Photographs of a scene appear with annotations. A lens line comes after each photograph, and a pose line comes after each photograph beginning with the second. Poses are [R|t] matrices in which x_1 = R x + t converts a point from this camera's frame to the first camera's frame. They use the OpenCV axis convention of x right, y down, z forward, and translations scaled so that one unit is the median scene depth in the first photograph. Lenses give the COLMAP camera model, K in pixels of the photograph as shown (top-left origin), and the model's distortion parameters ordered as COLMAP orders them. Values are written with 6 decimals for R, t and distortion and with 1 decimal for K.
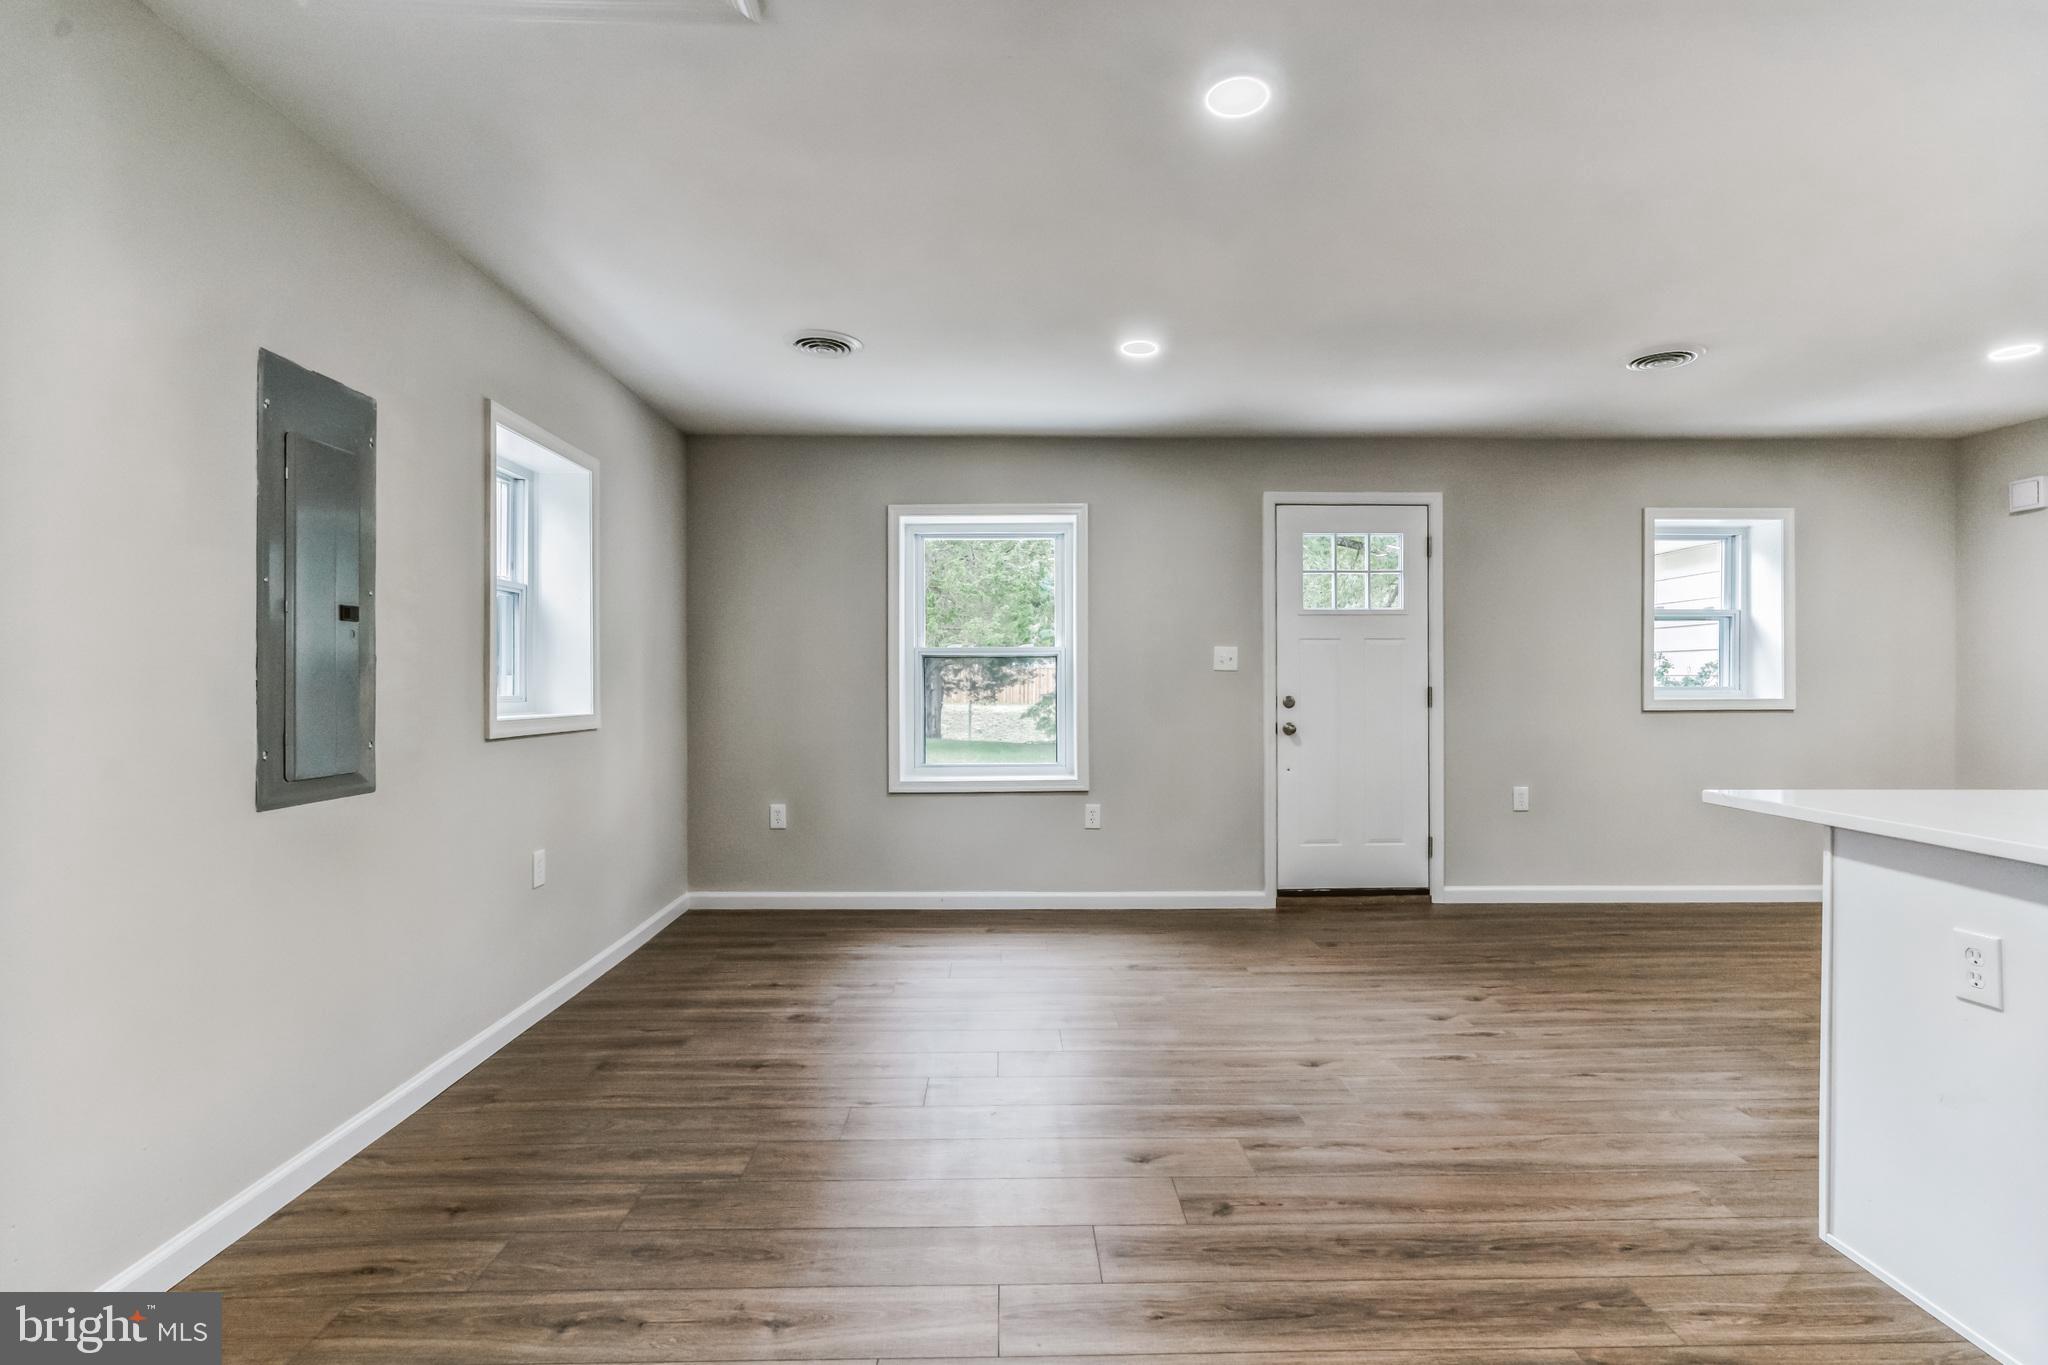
lens RADIAL K [[948.2, 0, 1026.4], [0, 948.2, 677.0], [0, 0, 1]] dist [-0.015989, 0.010879]
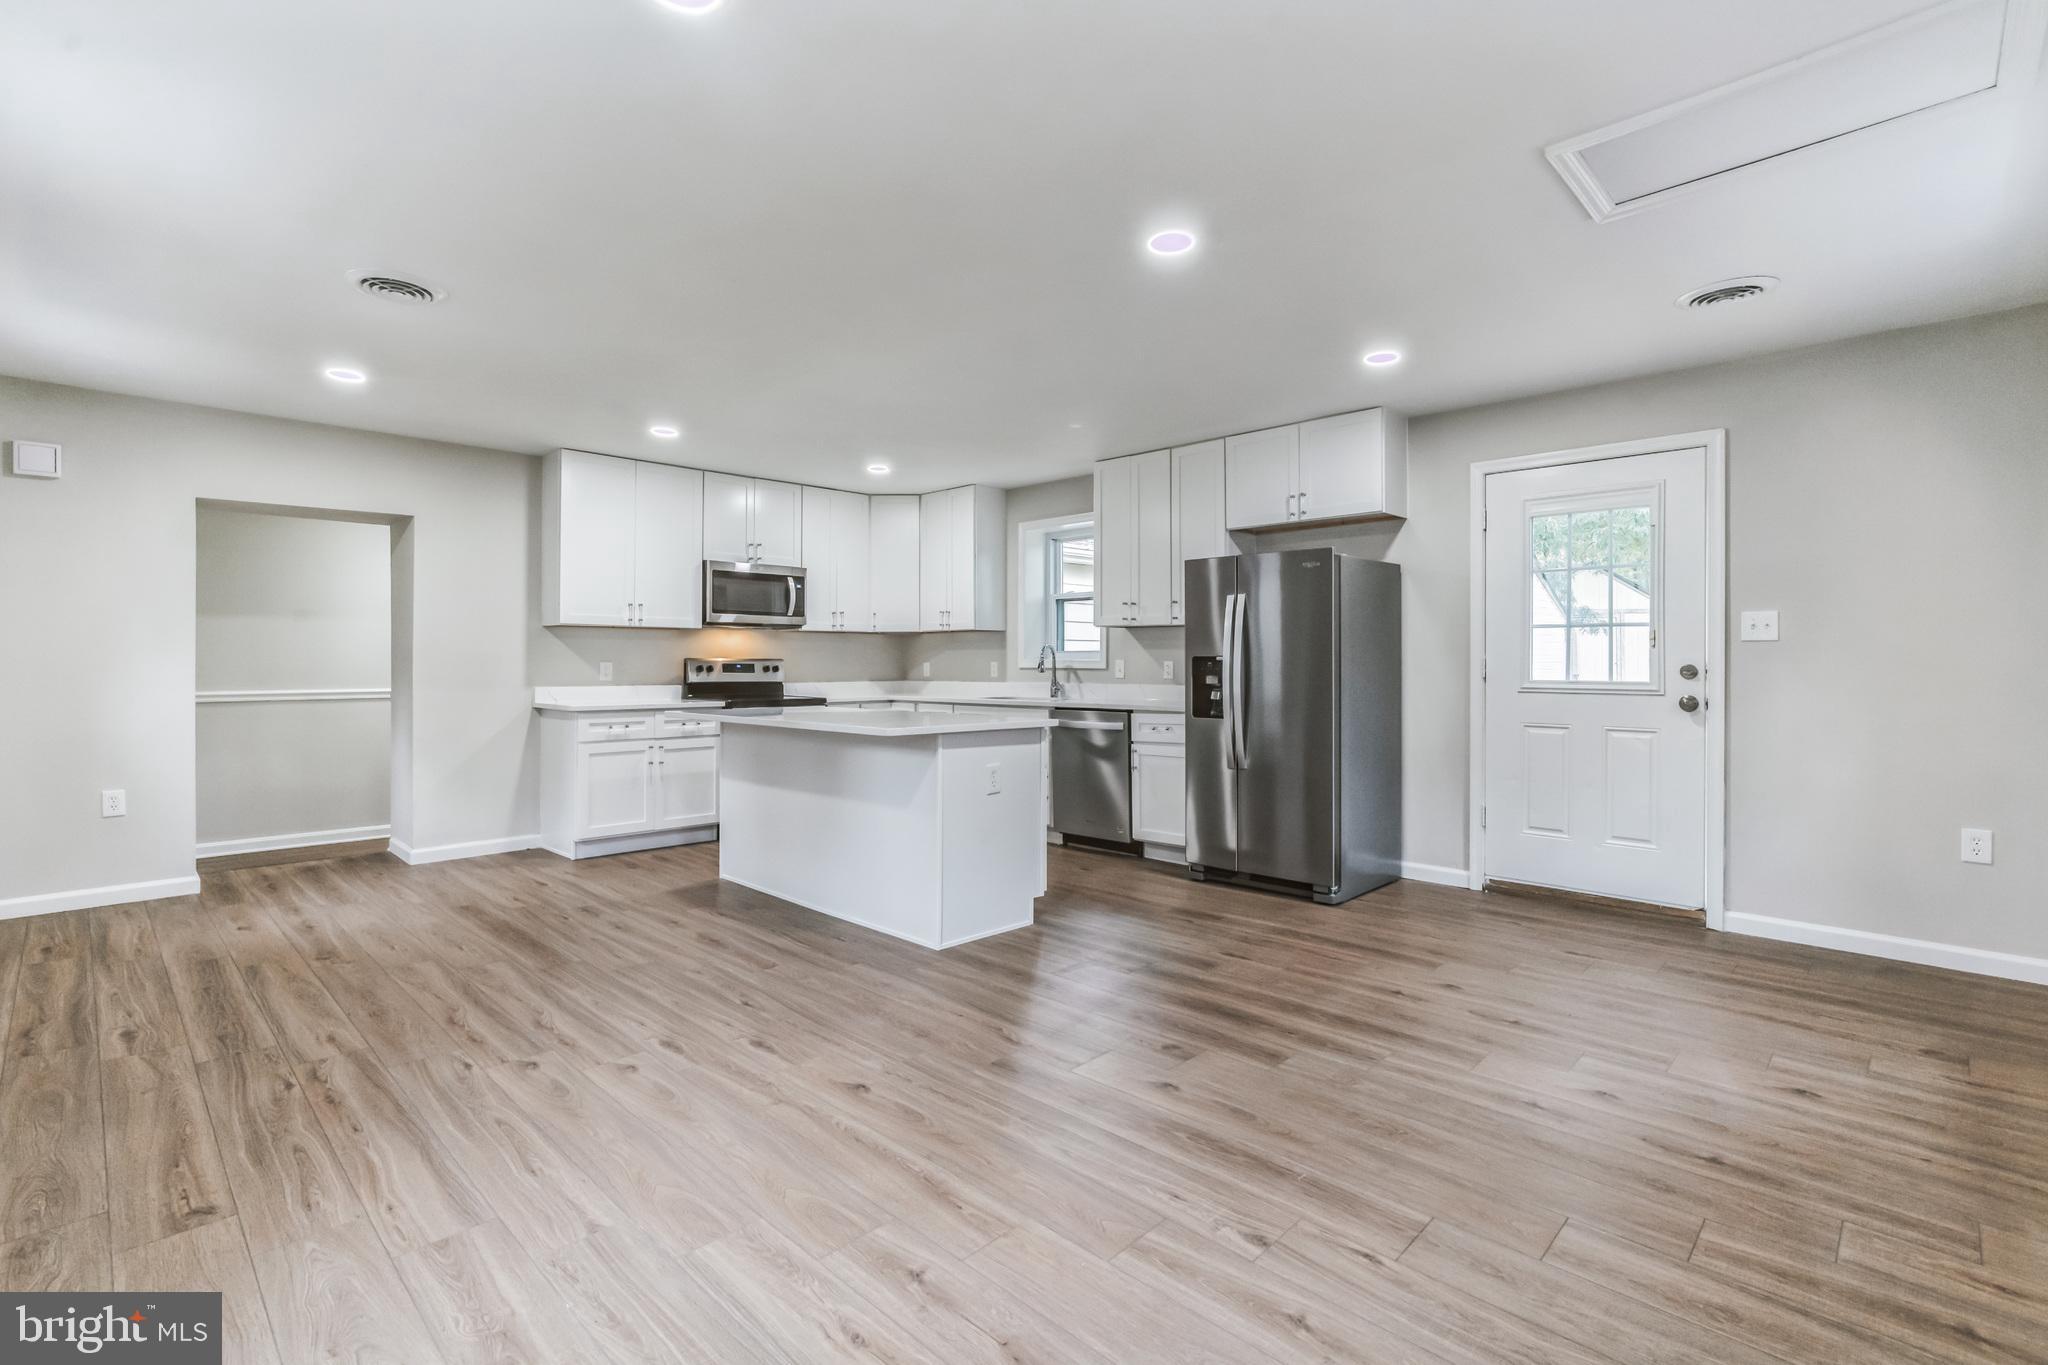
lens RADIAL K [[930.5, 0, 1026.6], [0, 930.5, 665.1], [0, 0, 1]] dist [-0.003068, 0.000165]
pose [[-0.695513, -0.003007, 0.718507, -0.344658], [-0.004381, 0.999990, -0.000056, 0.008318], [-0.718500, -0.003187, -0.695519, 1.181548]]
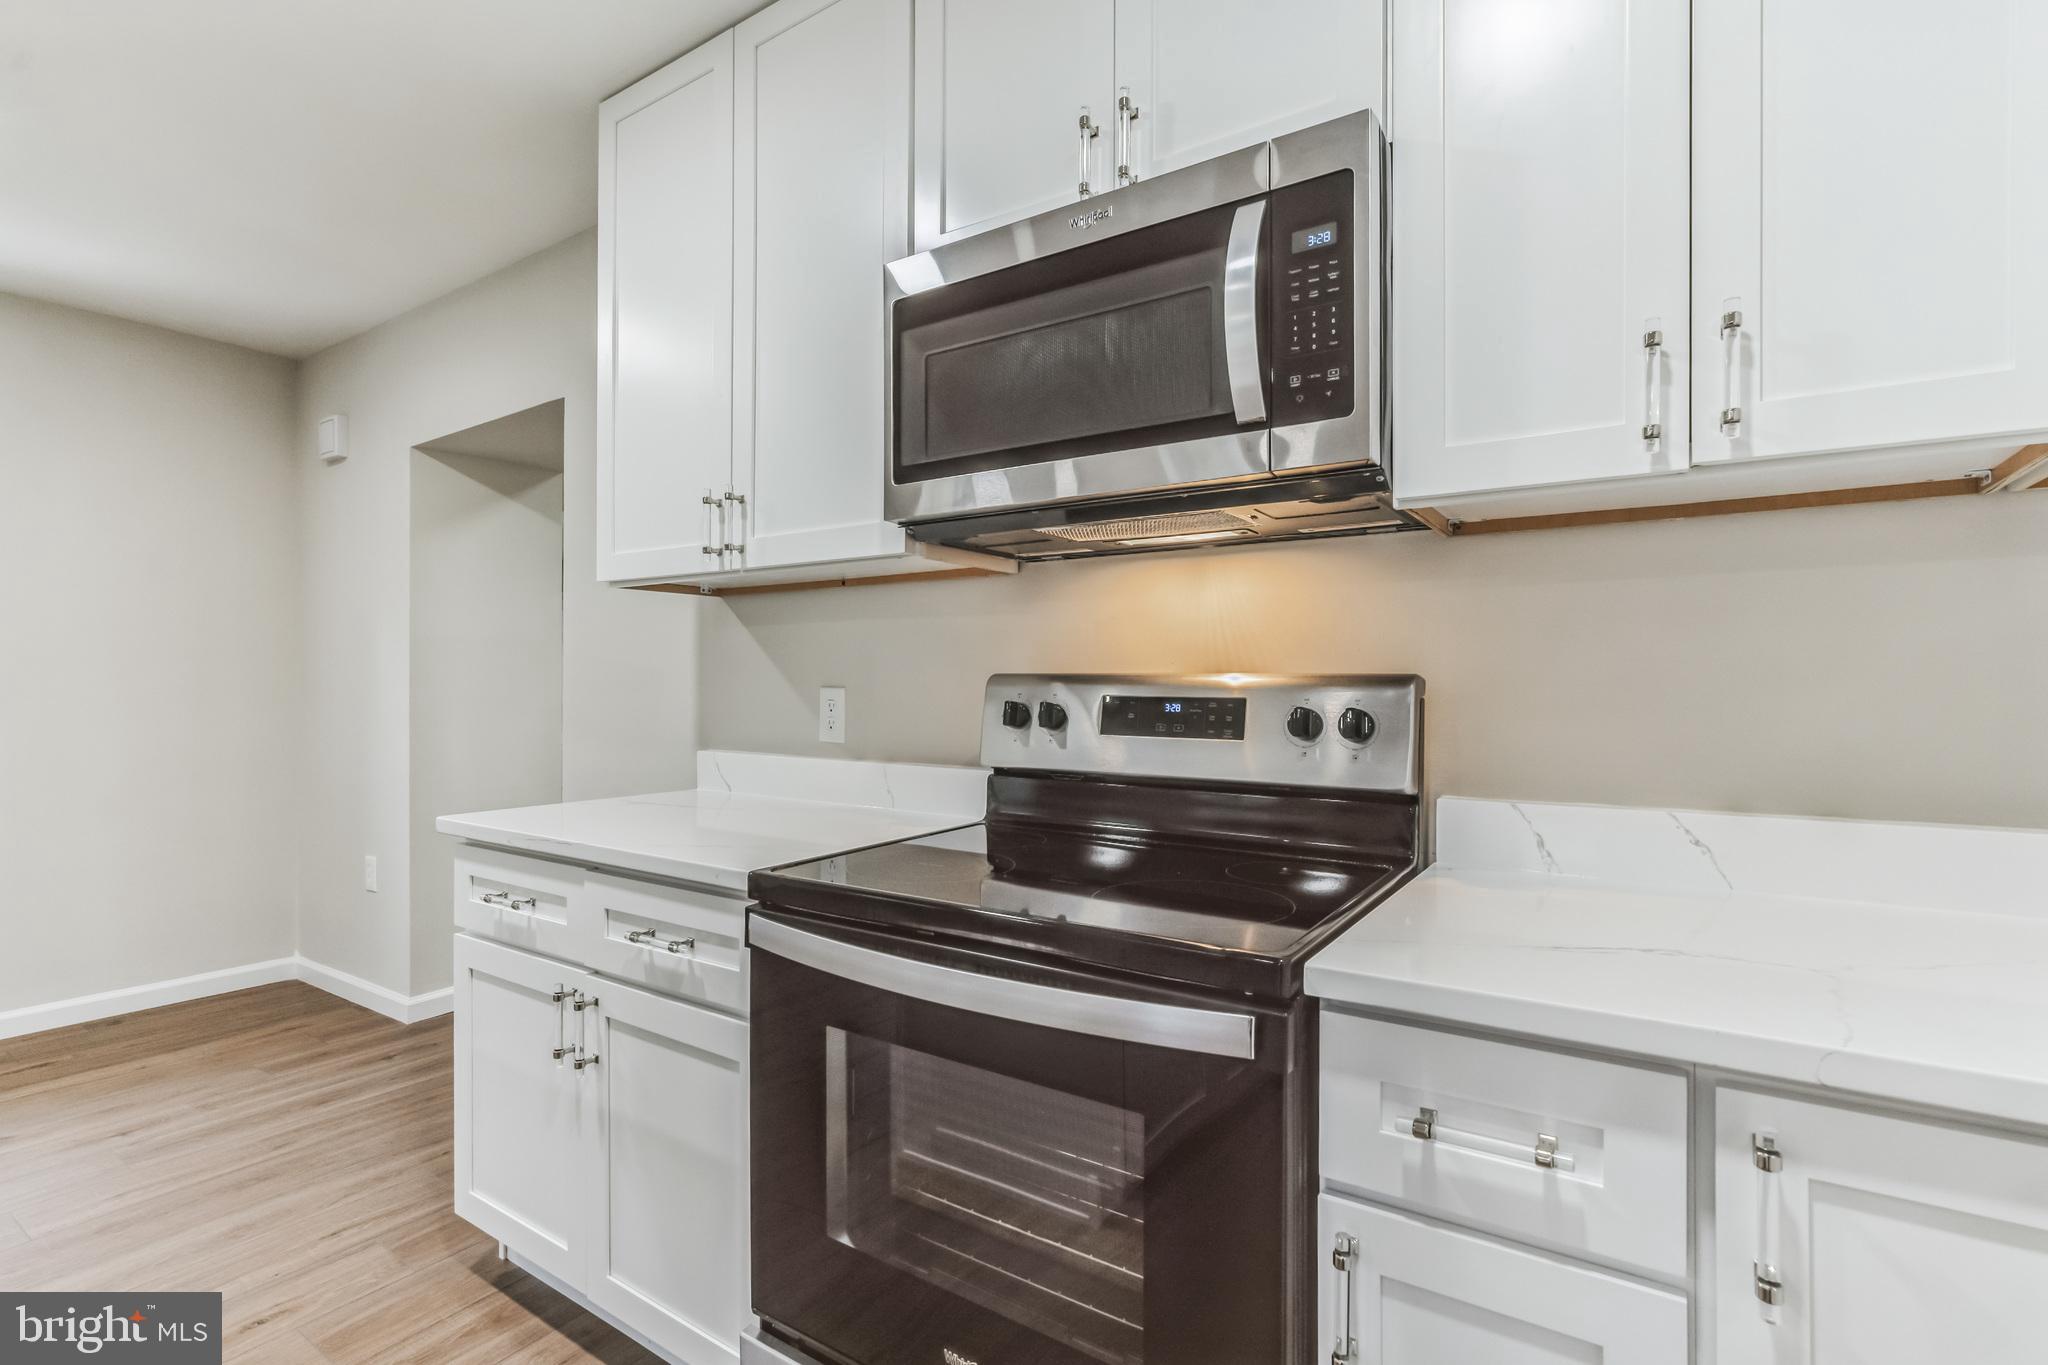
lens RADIAL K [[954.0, 0, 1020.7], [0, 954.0, 695.0], [0, 0, 1]] dist [-0.004529, -0.000112]
pose [[0.578103, -0.004591, 0.815951, 0.965854], [-0.006718, 0.999923, 0.010386, 0.002743], [-0.815936, -0.011486, 0.578028, 0.134625]]
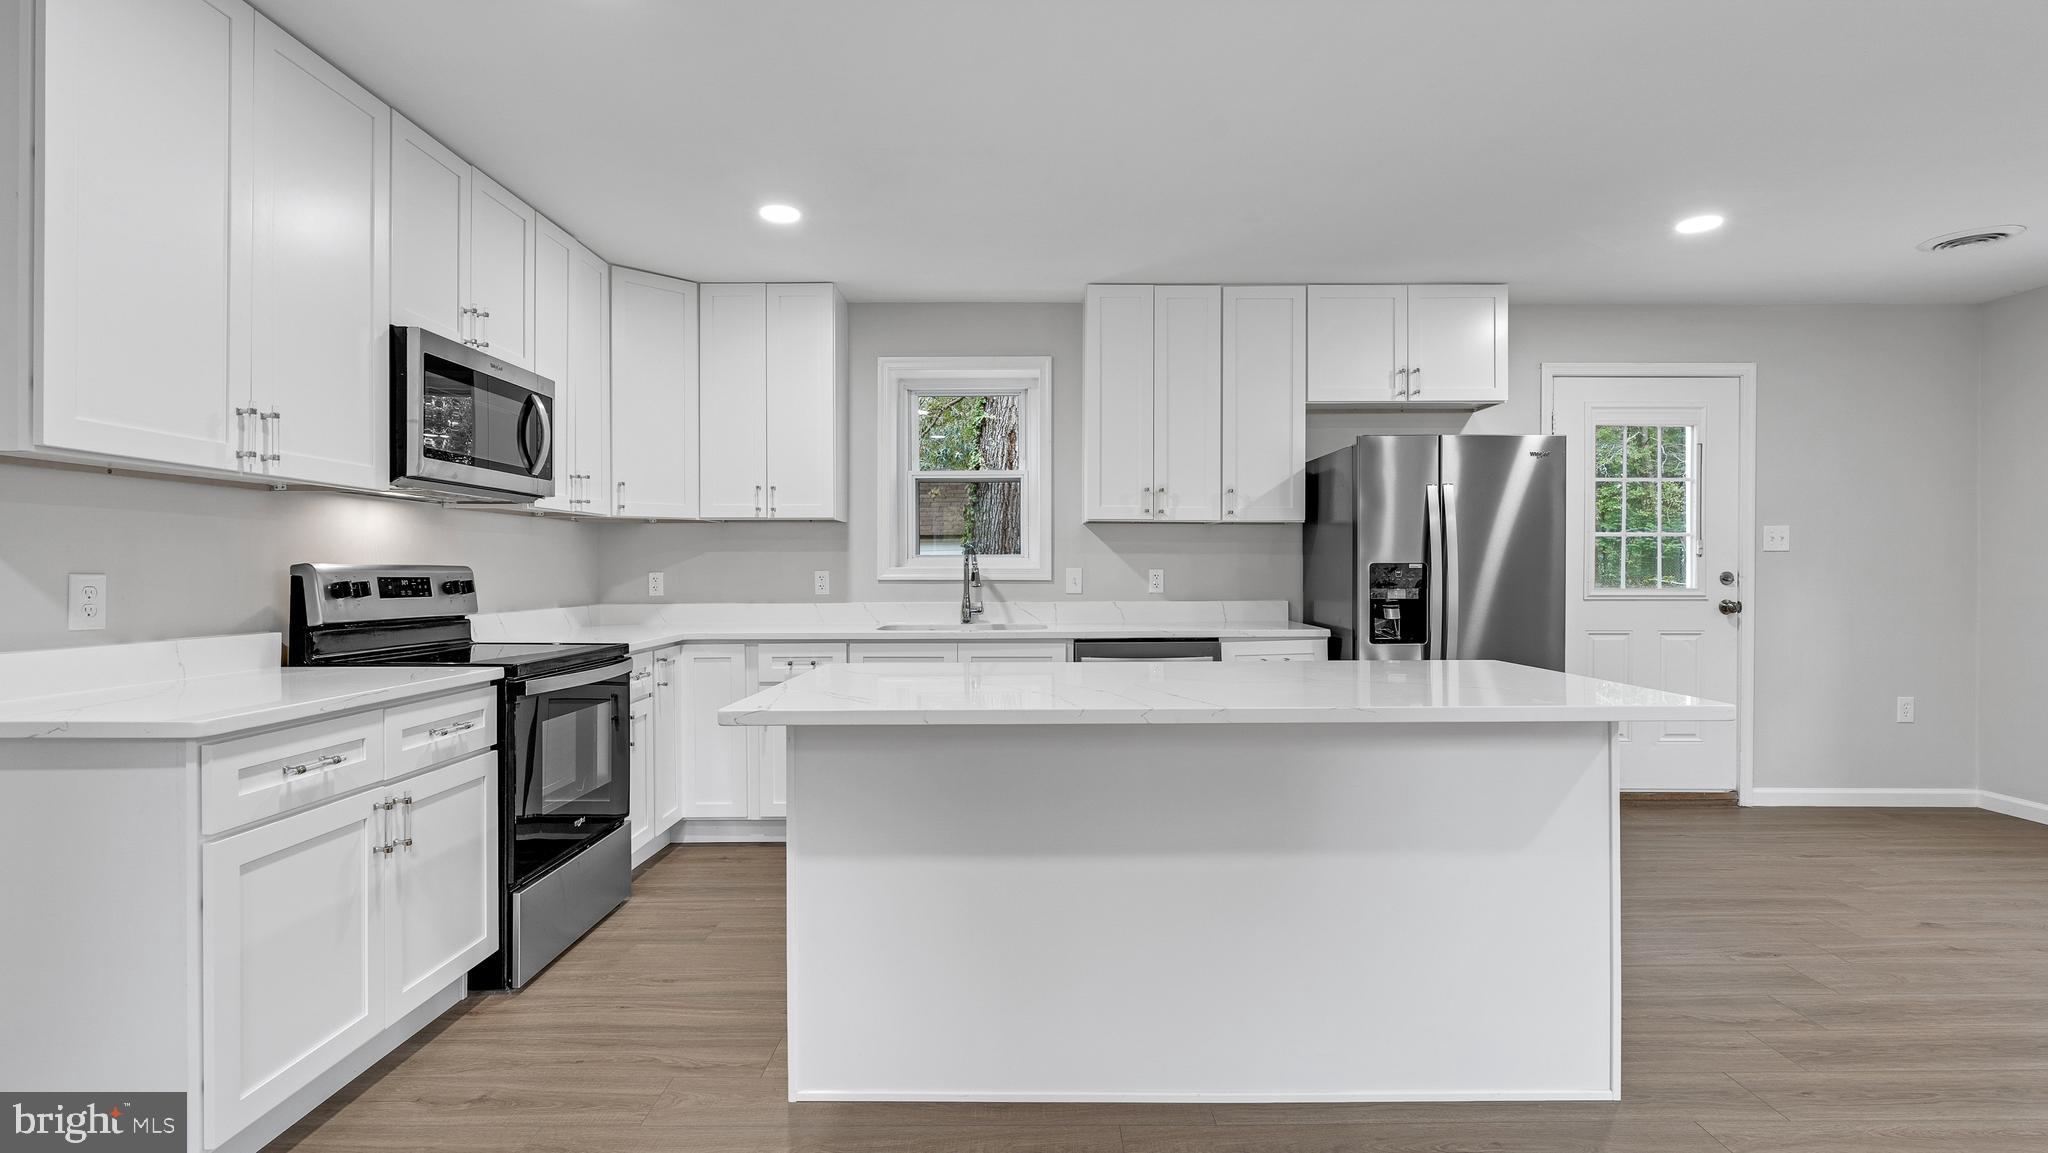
lens RADIAL K [[947.9, 0, 1024.5], [0, 947.9, 568.8], [0, 0, 1]] dist [-0.001722, 0.001322]
pose [[-0.999639, 0.001635, 0.026812, 0.796588], [0.001483, 0.999983, -0.005665, 0.005987], [-0.026821, -0.005623, -0.999624, 1.120108]]
